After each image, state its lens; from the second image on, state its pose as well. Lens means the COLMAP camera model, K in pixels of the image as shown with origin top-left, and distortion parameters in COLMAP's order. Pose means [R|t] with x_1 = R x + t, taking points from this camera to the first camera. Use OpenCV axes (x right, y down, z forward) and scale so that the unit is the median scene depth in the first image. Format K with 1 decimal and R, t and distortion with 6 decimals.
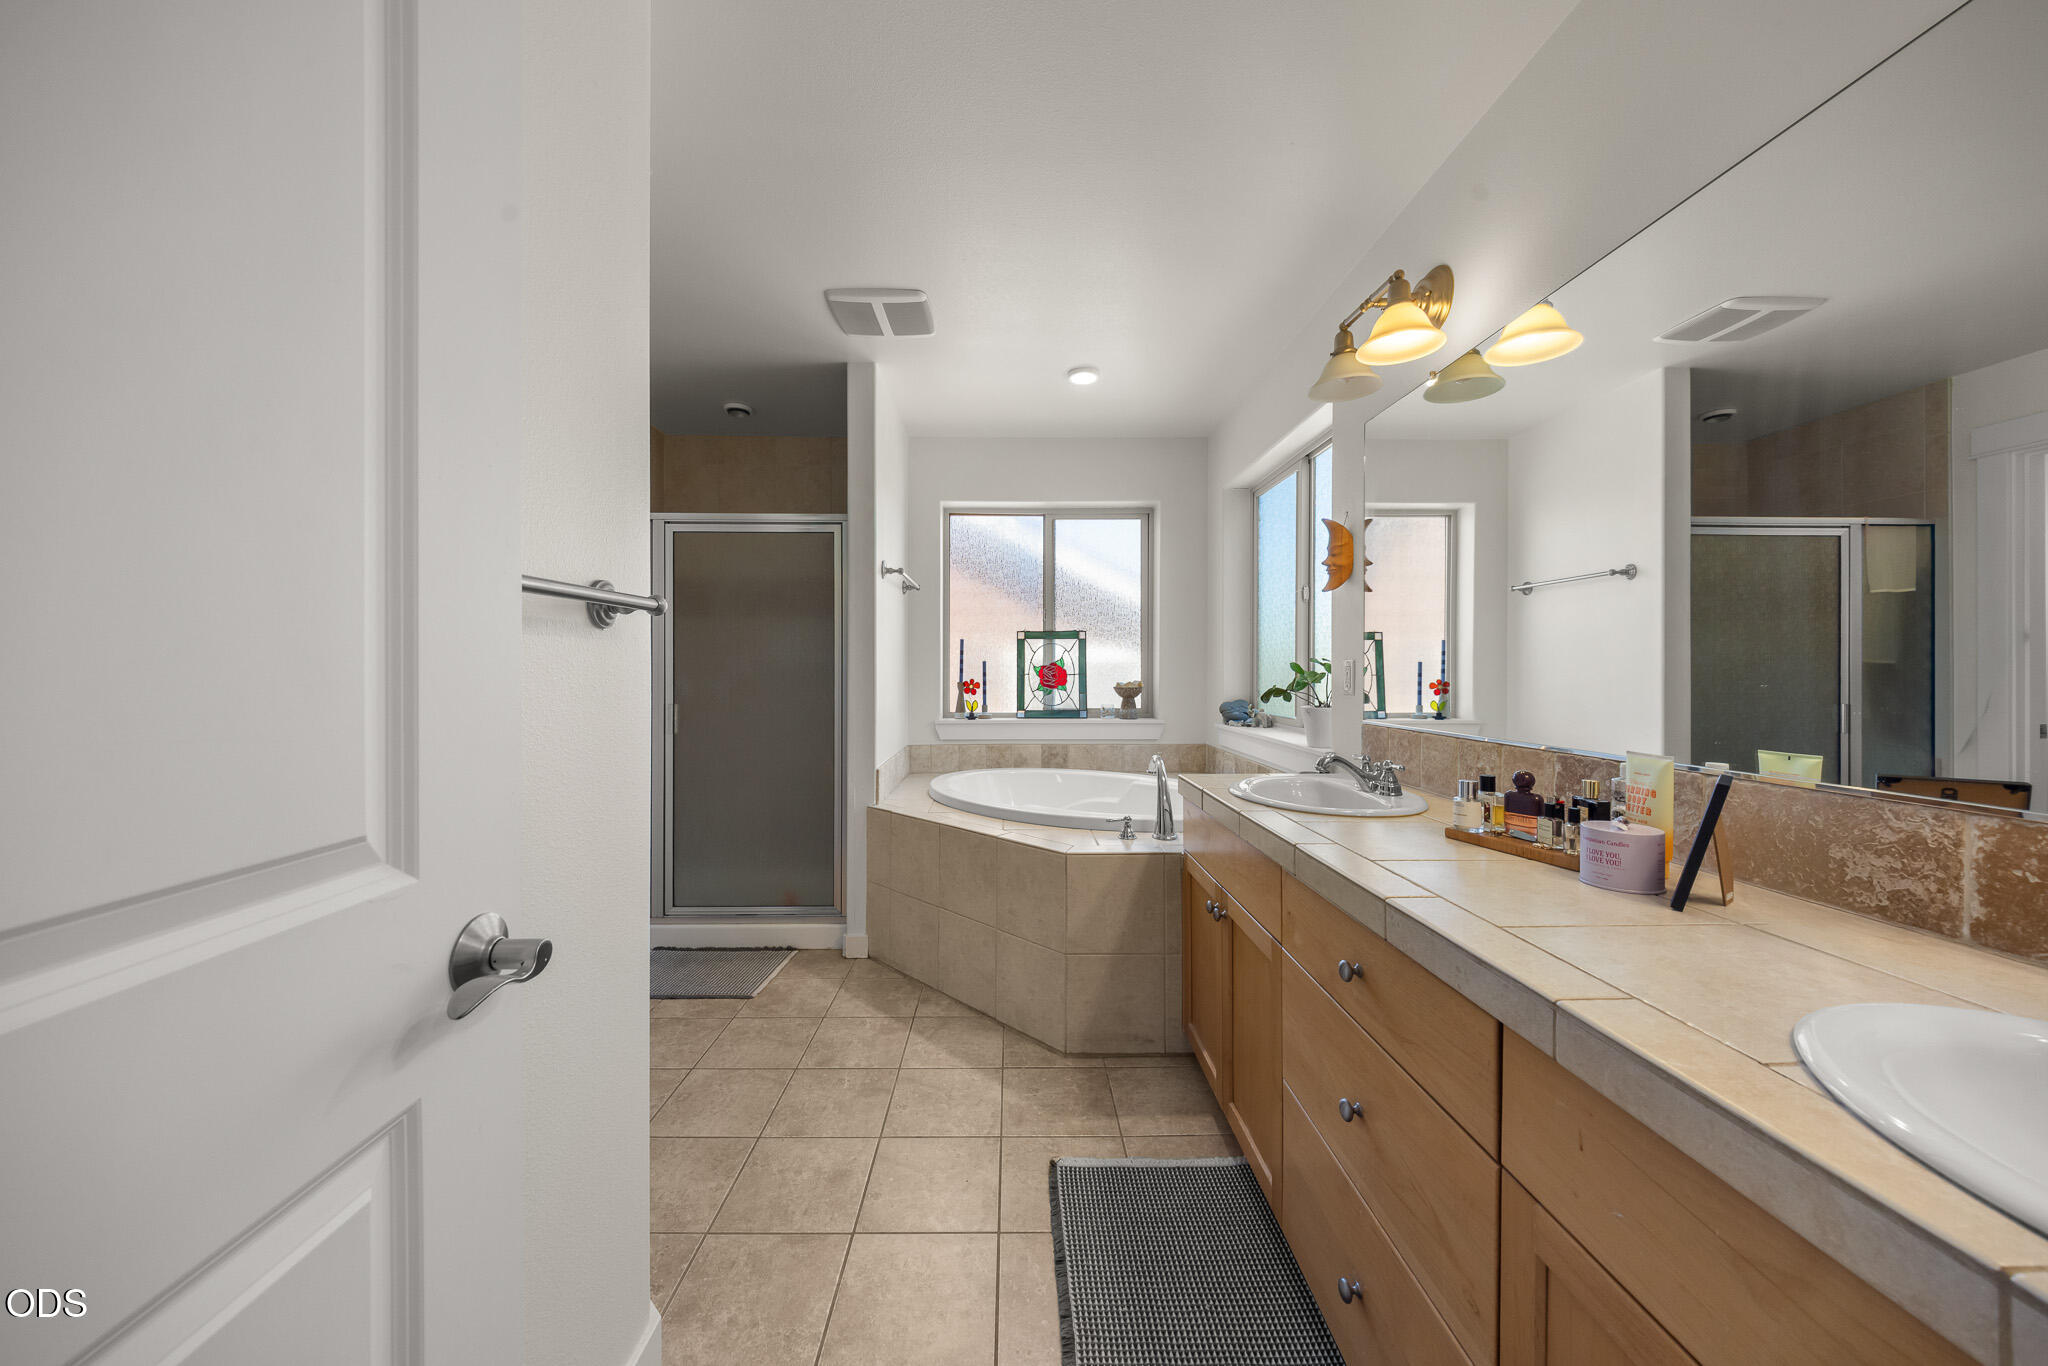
lens RADIAL K [[702.6, 0, 1027.5], [0, 702.6, 669.9], [0, 0, 1]] dist [-0.004271, 0.000014]
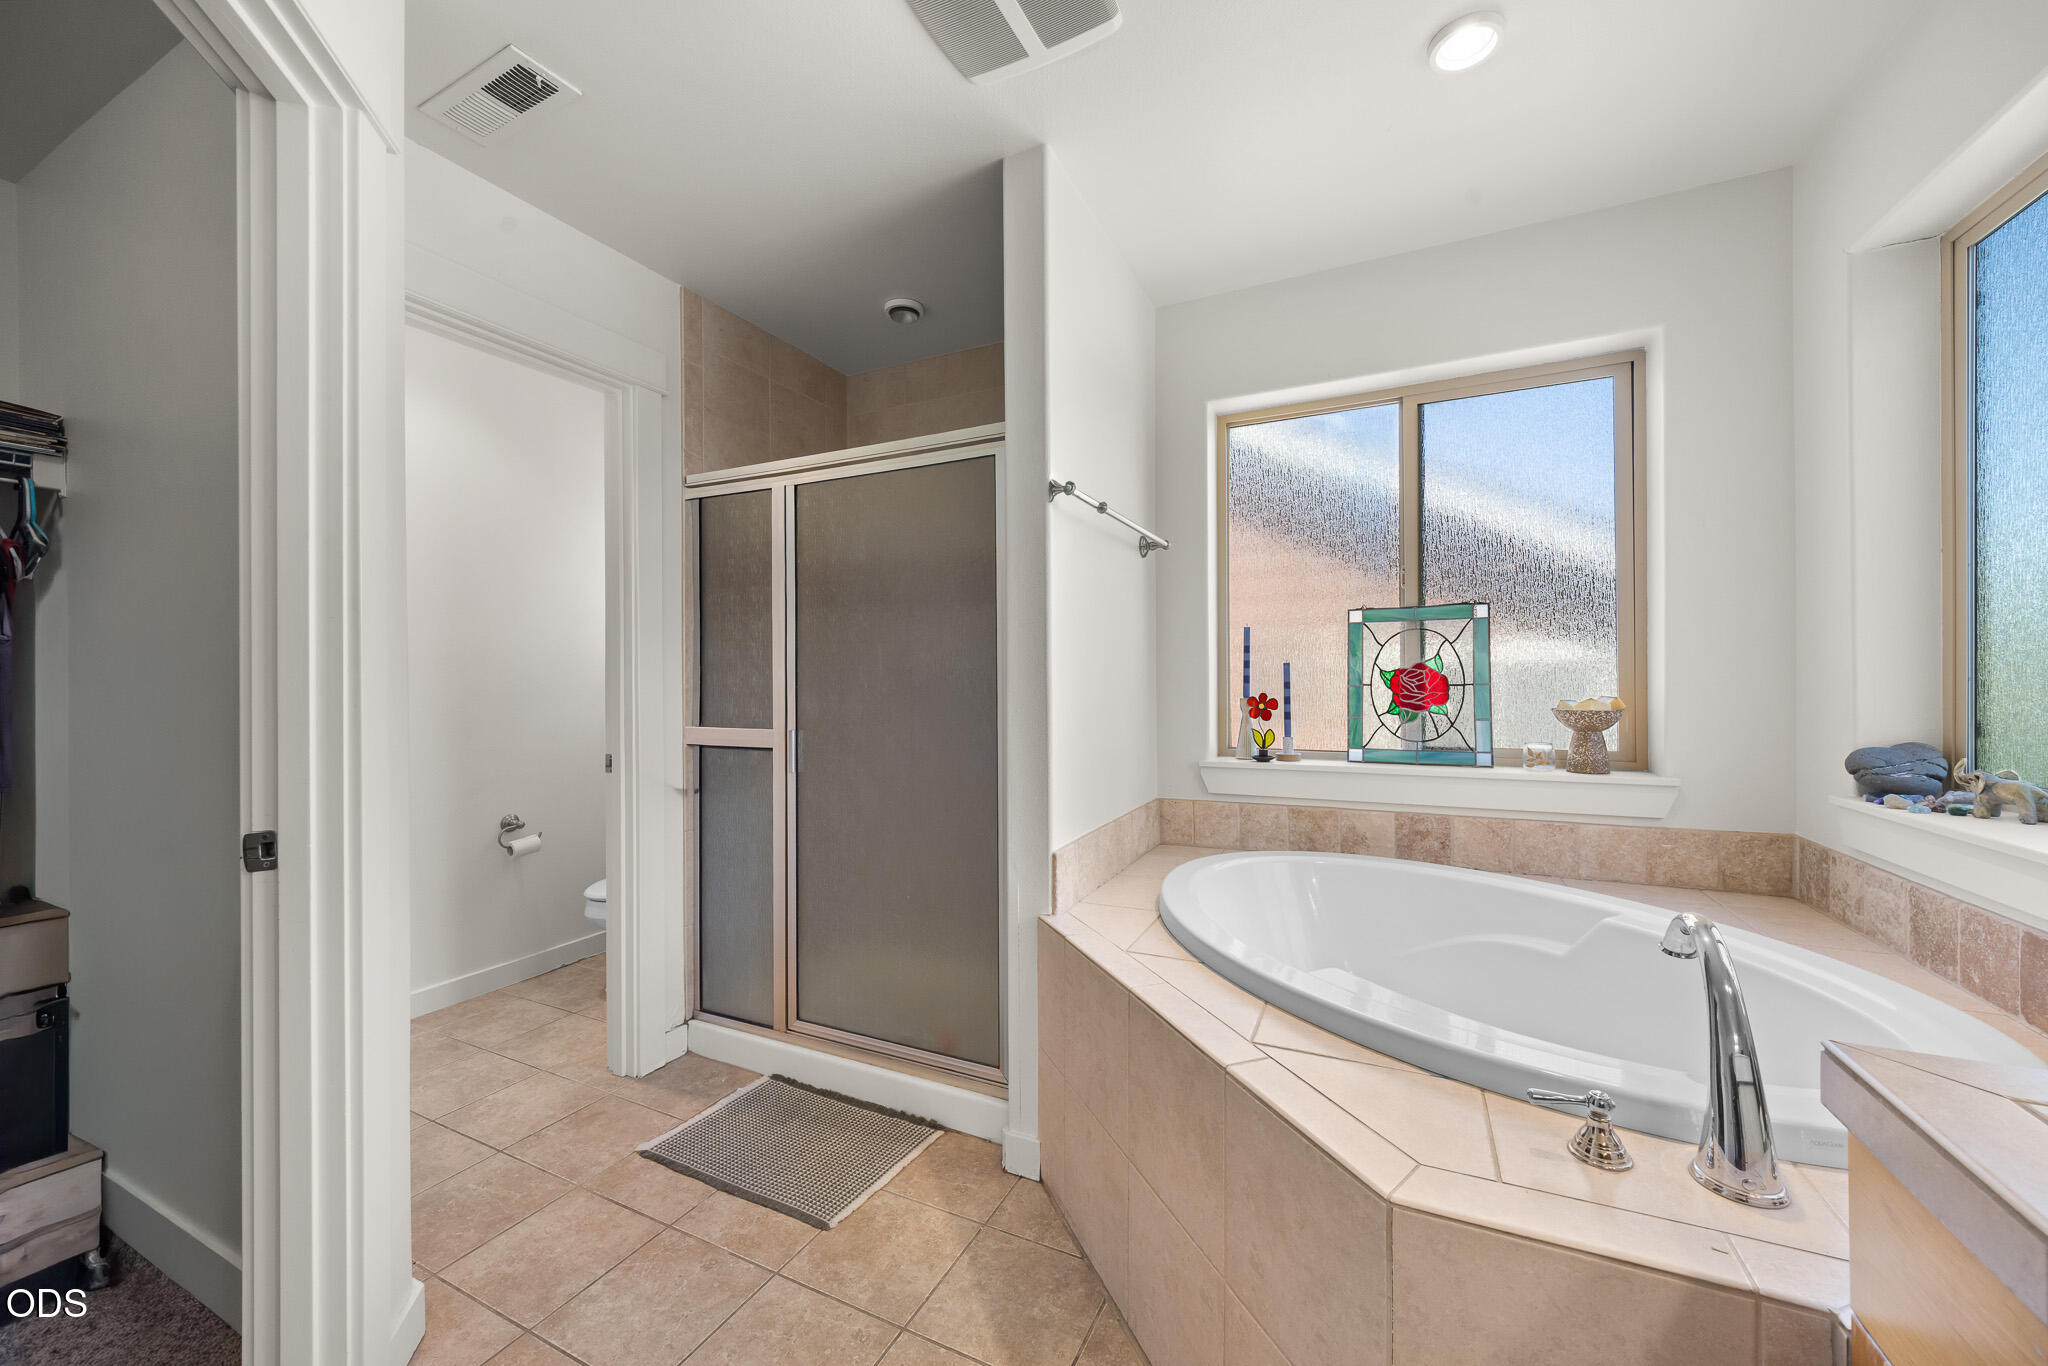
lens RADIAL K [[764.9, 0, 1024.6], [0, 764.9, 677.6], [0, 0, 1]] dist [-0.001422, 0.000046]
pose [[0.886469, -0.007468, -0.462727, 0.053613], [0.006622, 0.999972, -0.003452, 0.000954], [0.462740, -0.000004, 0.886494, 0.436383]]
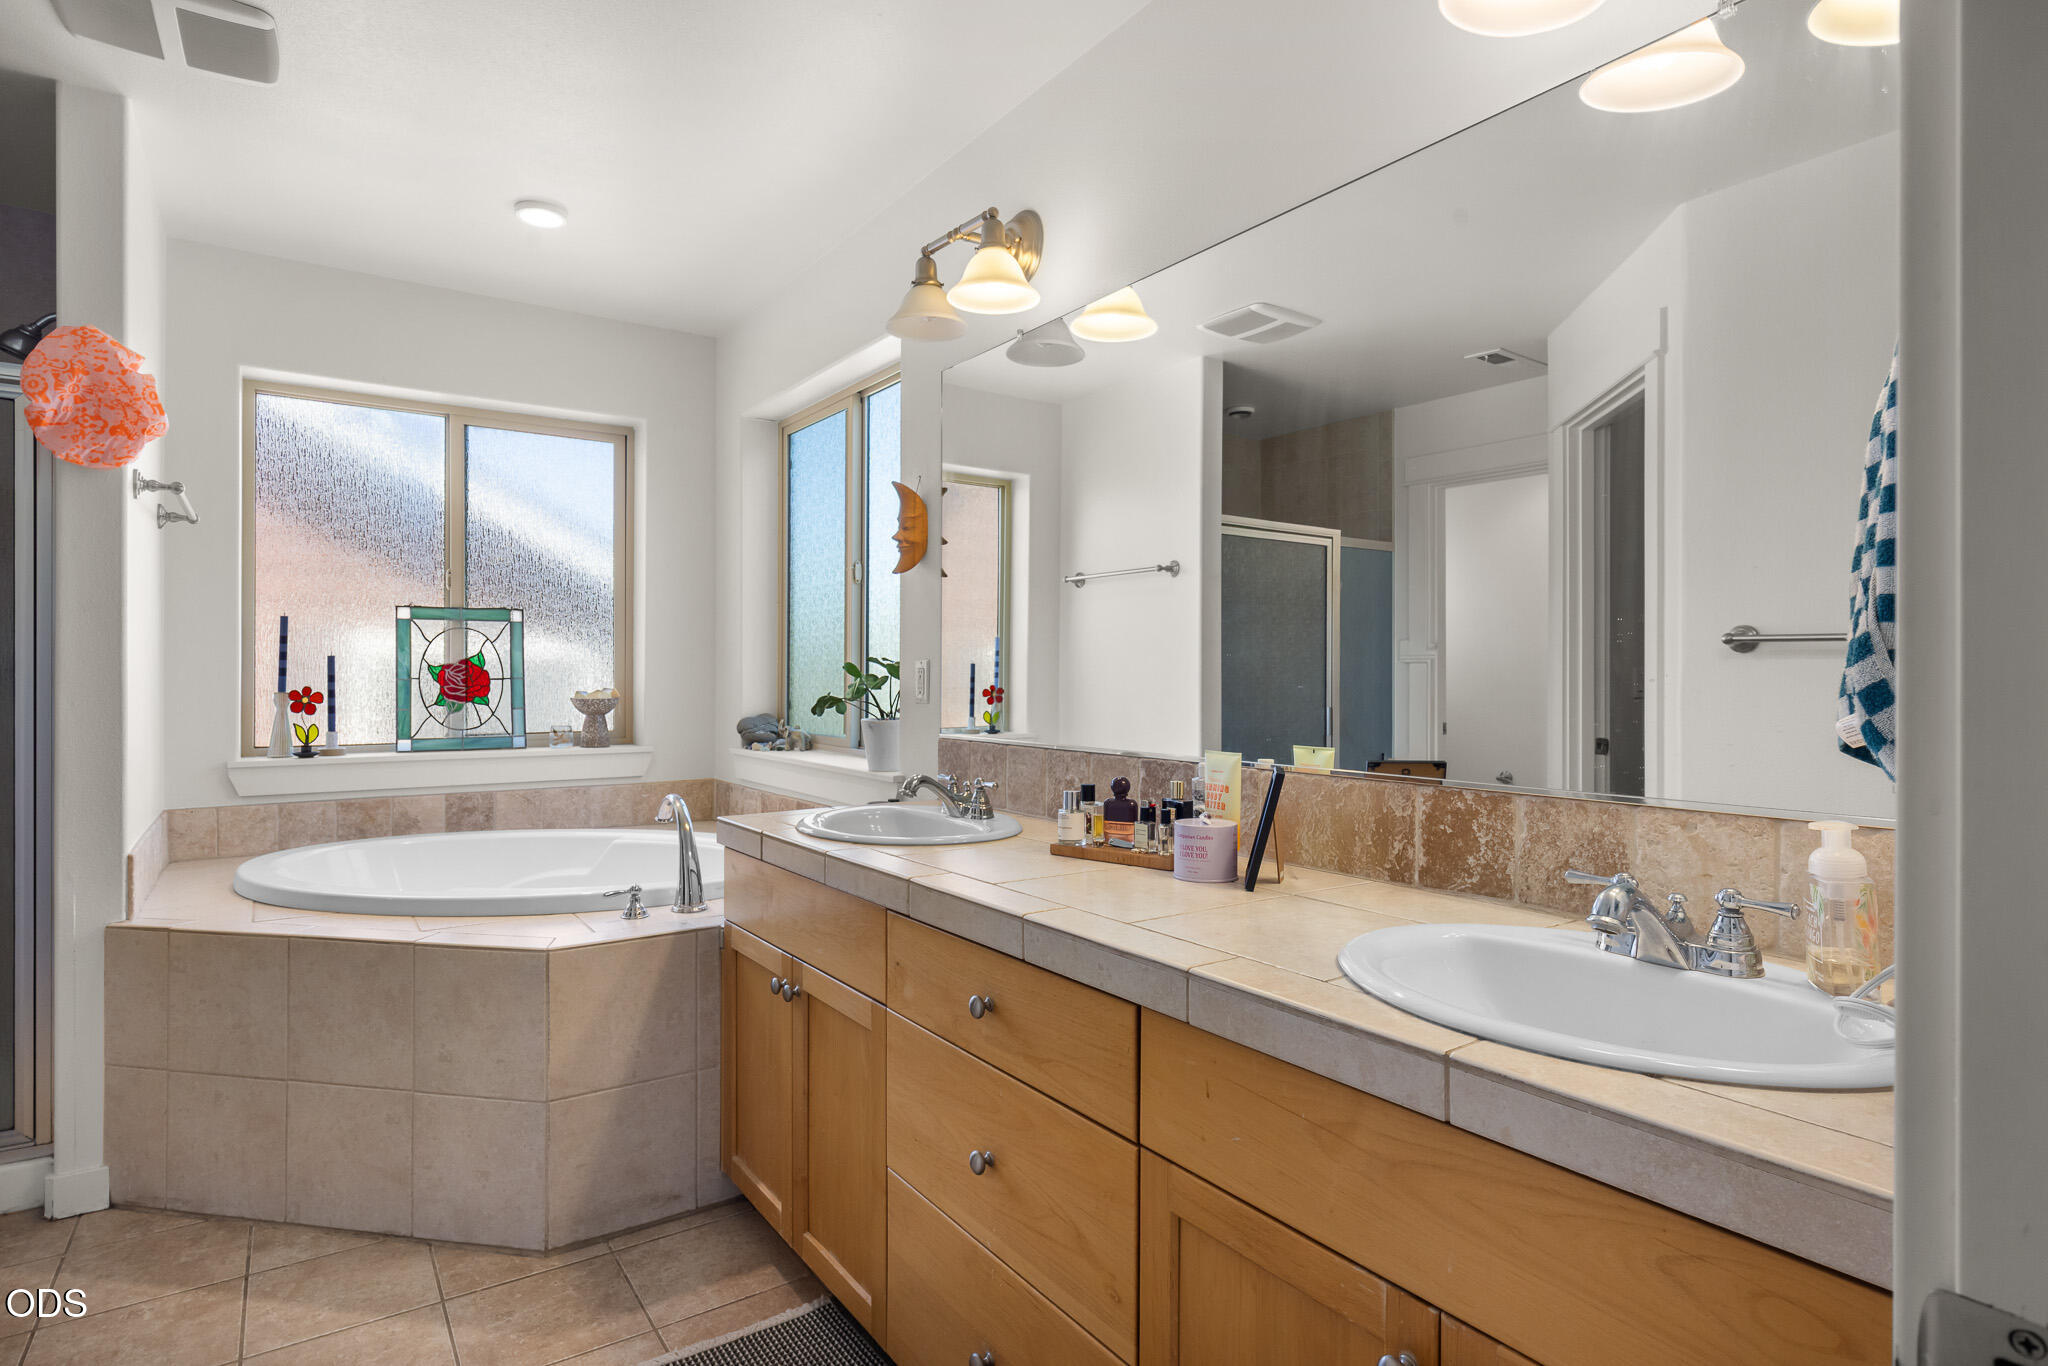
lens RADIAL K [[1047.7, 0, 1045.0], [0, 1047.7, 678.8], [0, 0, 1]] dist [-0.004570, -0.002312]
pose [[0.820591, 0.000246, 0.571516, -0.094586], [-0.002935, 0.999989, 0.003783, 0.001945], [-0.571509, -0.004782, 0.820582, -0.056546]]
